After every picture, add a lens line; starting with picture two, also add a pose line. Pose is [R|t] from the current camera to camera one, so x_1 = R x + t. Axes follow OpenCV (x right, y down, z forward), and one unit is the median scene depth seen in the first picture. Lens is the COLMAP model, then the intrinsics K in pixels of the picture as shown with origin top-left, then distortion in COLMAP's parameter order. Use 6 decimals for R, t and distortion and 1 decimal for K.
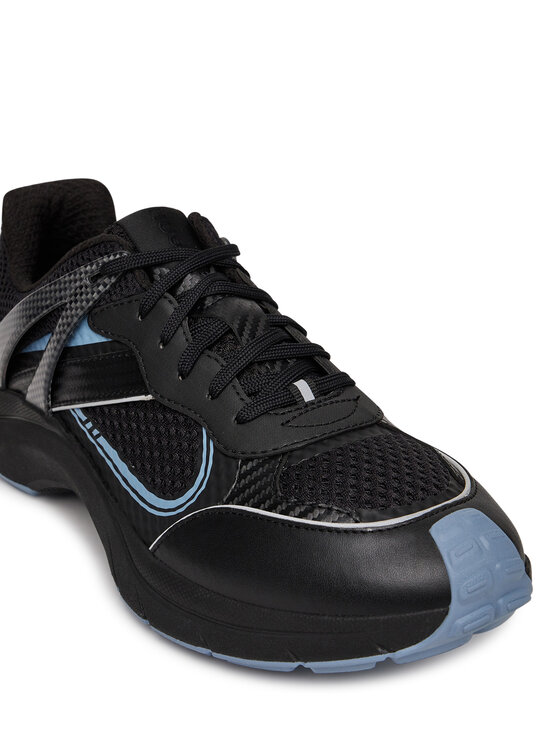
lens RADIAL K [[1462.0, 0, 283.9], [0, 1462.0, 372.8], [0, 0, 1]] dist [-0.094198, 0.000000]
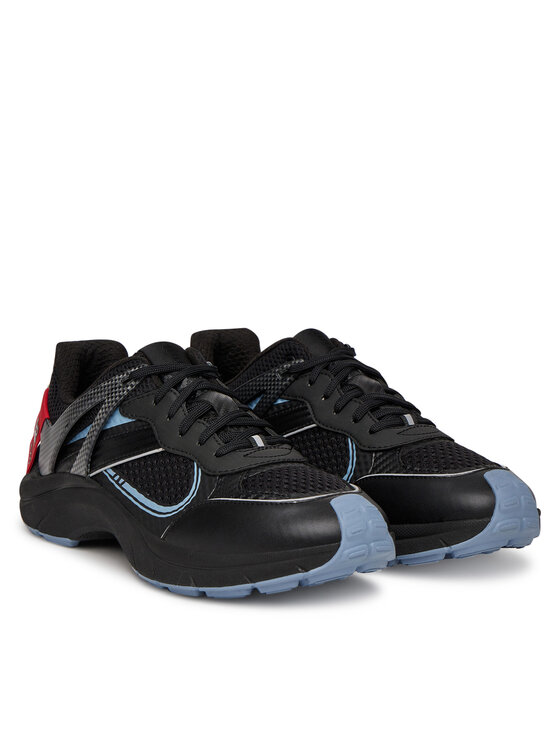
lens RADIAL K [[2202.6, 0, 279.3], [0, 2202.6, 372.9], [0, 0, 1]] dist [-0.212203, 0.000000]
pose [[0.999579, 0.021689, 0.019272, -0.010608], [-0.016164, 0.967888, -0.250863, 0.531950], [-0.024094, 0.250446, 0.967831, -1.331828]]
